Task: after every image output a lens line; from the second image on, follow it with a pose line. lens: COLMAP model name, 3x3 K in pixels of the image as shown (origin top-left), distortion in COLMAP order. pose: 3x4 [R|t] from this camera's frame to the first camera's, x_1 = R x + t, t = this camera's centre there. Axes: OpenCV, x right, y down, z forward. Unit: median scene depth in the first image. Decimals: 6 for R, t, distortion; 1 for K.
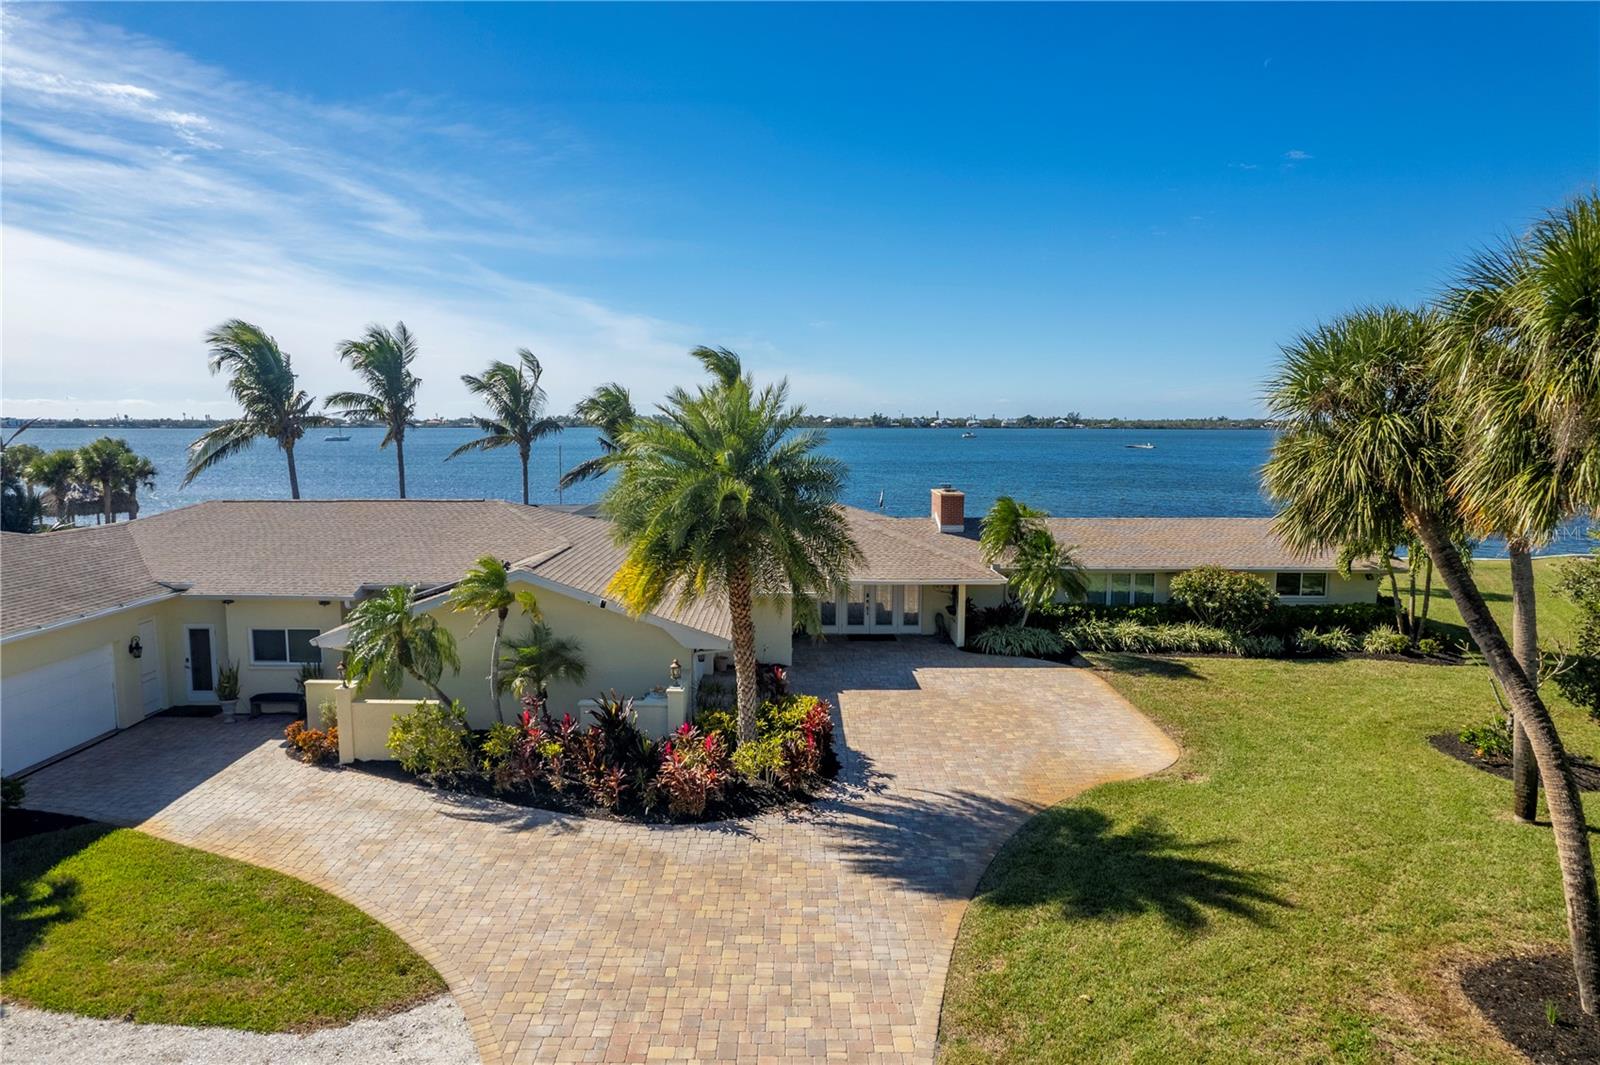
lens RADIAL K [[1032.9, 0, 795.8], [0, 1032.9, 540.7], [0, 0, 1]] dist [-0.083428, 0.072868]
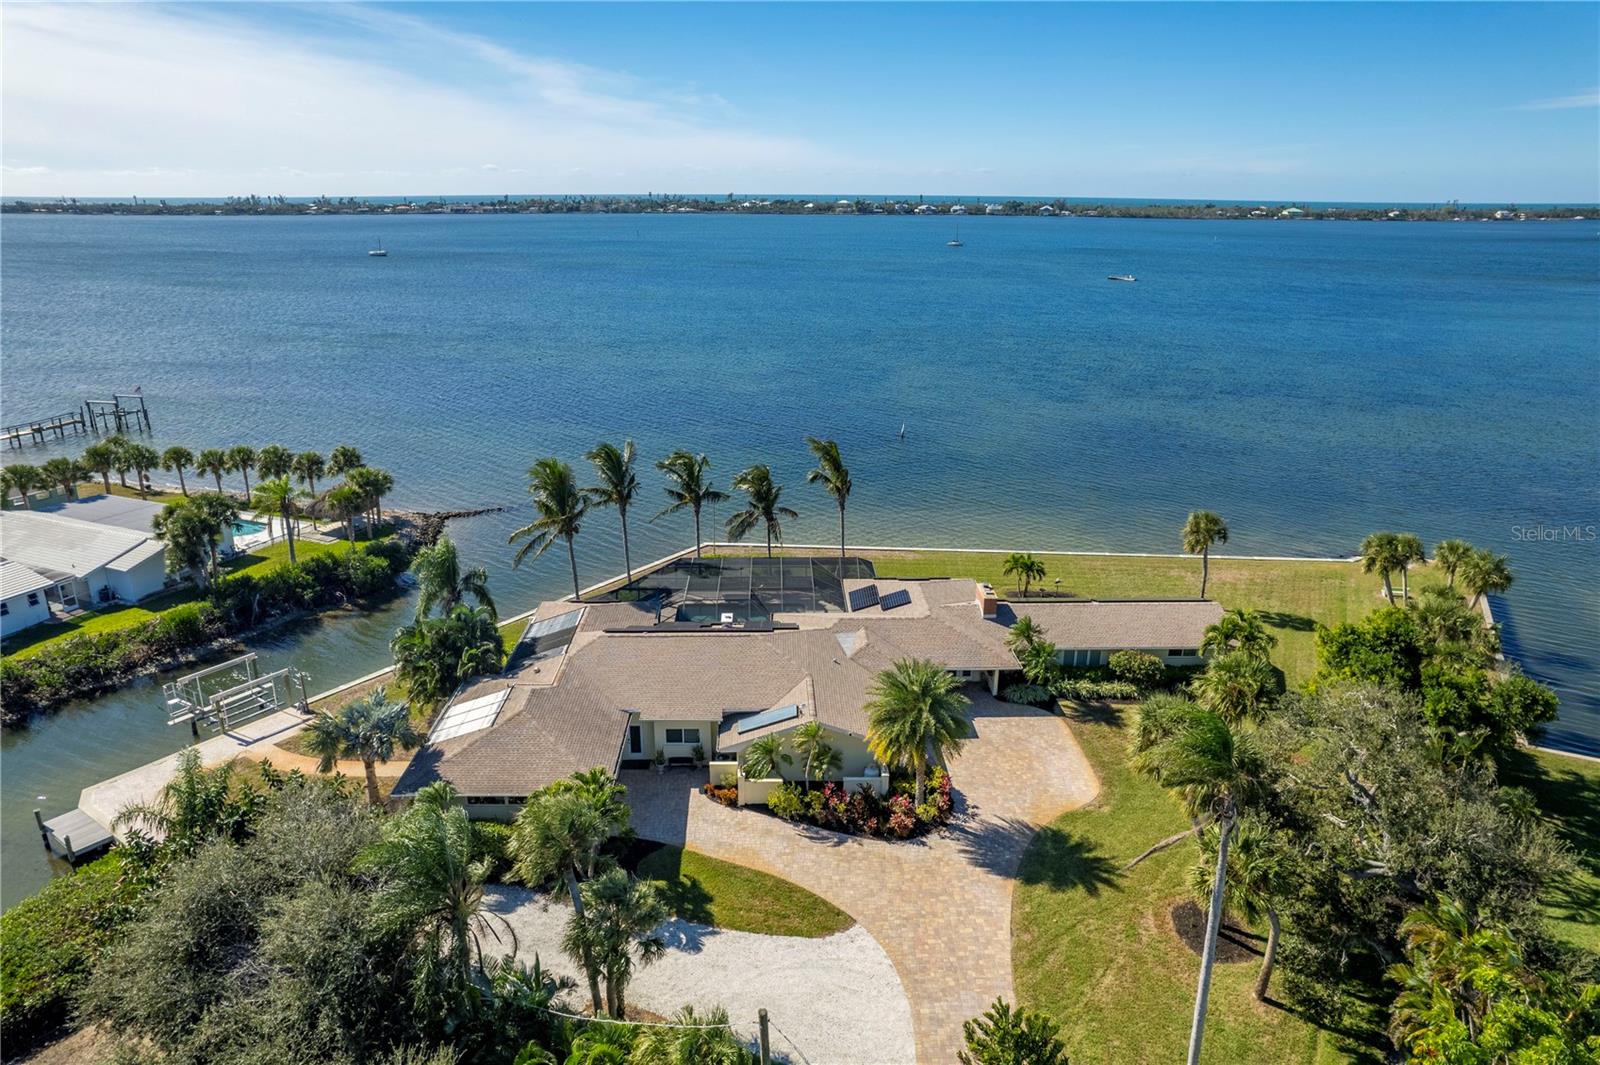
lens RADIAL K [[1032.9, 0, 795.8], [0, 1032.9, 540.7], [0, 0, 1]] dist [-0.083428, 0.072868]
pose [[0.999731, -0.005412, 0.022574, -0.419682], [0.000478, 0.977040, 0.213056, -0.984812], [-0.023209, -0.212988, 0.976779, -1.311459]]
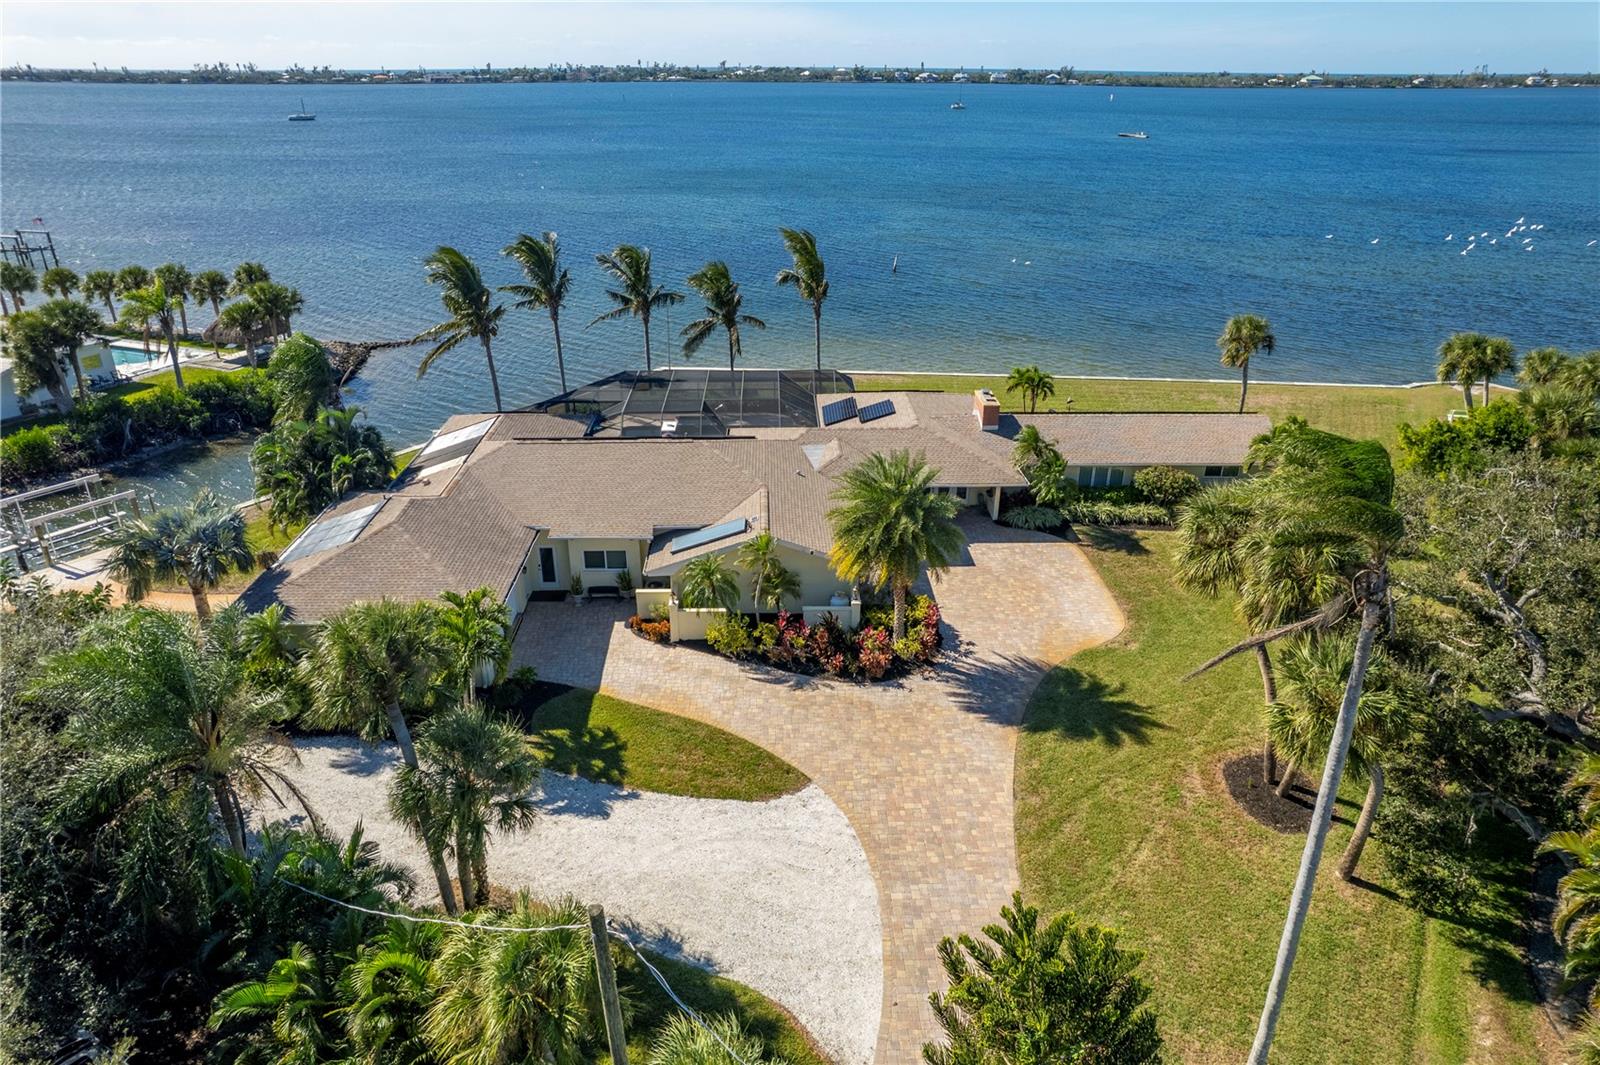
lens RADIAL K [[1029.2, 0, 795.5], [0, 1029.2, 542.3], [0, 0, 1]] dist [-0.076309, 0.064348]
pose [[0.999675, -0.009712, 0.023554, -0.303812], [0.001677, 0.947573, 0.319534, -0.616772], [-0.025423, -0.319391, 0.947282, -0.798318]]
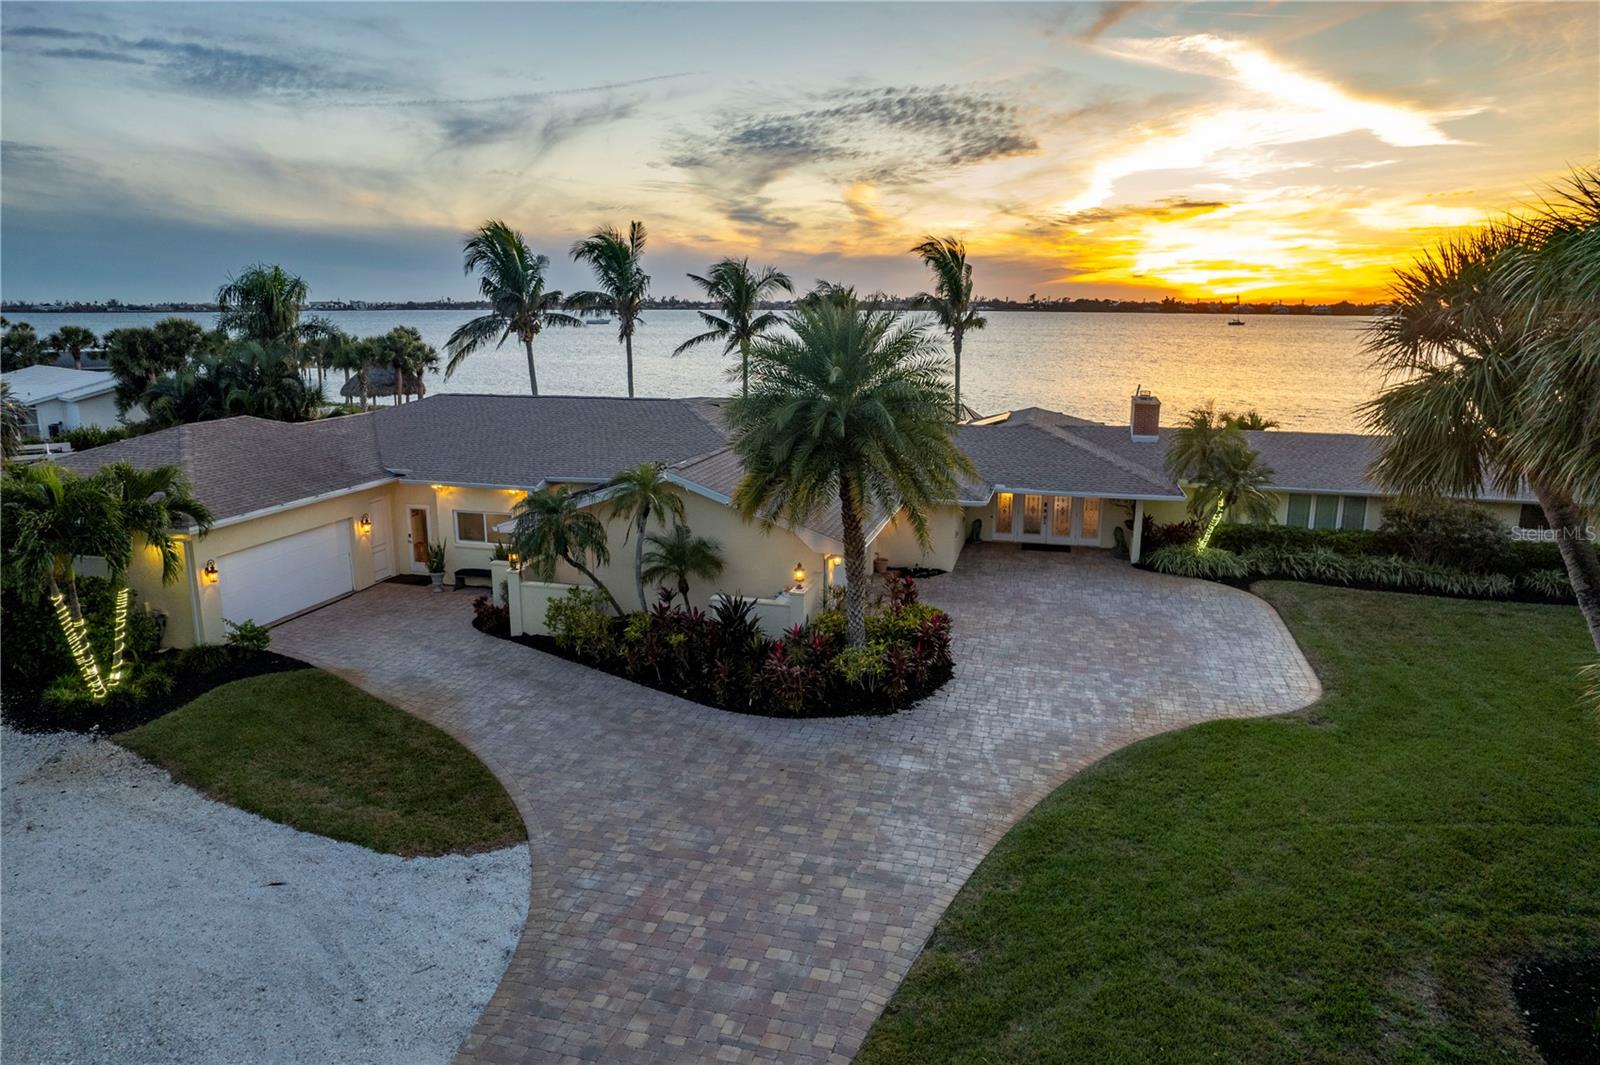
lens RADIAL K [[1037.4, 0, 796.0], [0, 1037.4, 540.0], [0, 0, 1]] dist [-0.078457, 0.067867]
pose [[0.965022, 0.059206, -0.255396, 0.169123], [-0.030954, 0.993084, 0.113256, -0.031729], [0.260335, -0.101389, 0.960180, -0.017920]]
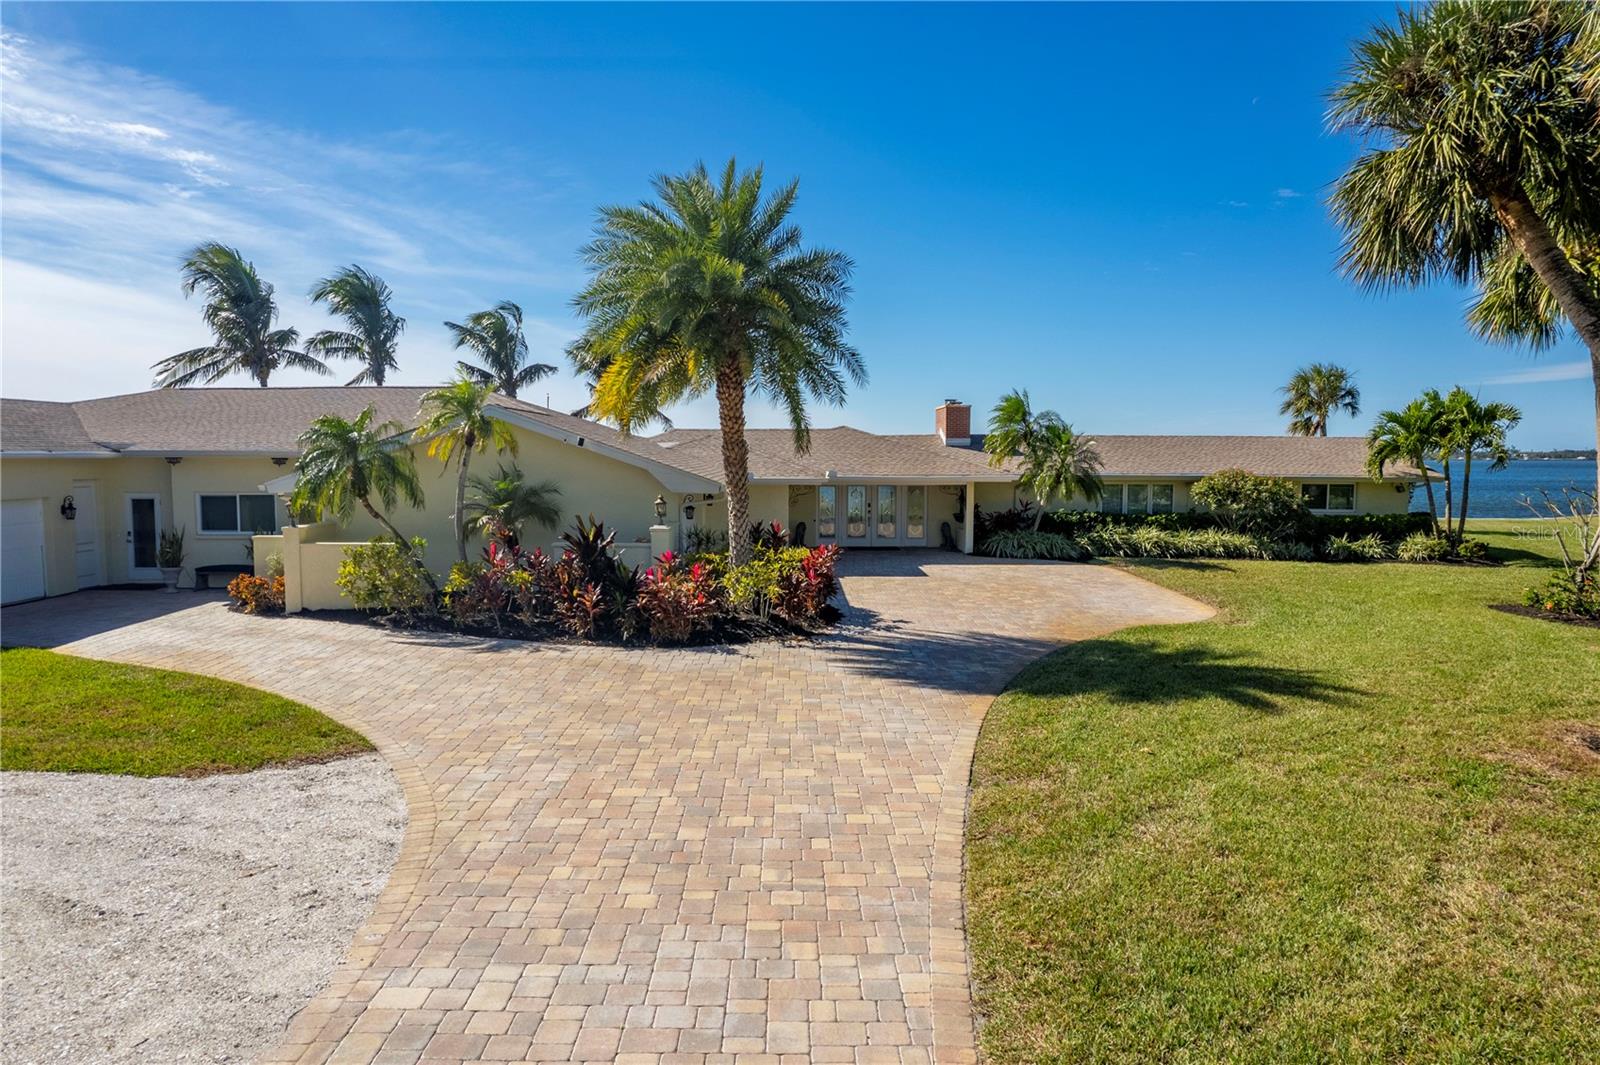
lens RADIAL K [[1032.9, 0, 795.8], [0, 1032.9, 540.7], [0, 0, 1]] dist [-0.083428, 0.072868]
pose [[0.999991, 0.000154, 0.004223, -0.002164], [-0.000020, 0.999495, -0.031784, 0.209682], [-0.004226, 0.031783, 0.999486, 0.112381]]
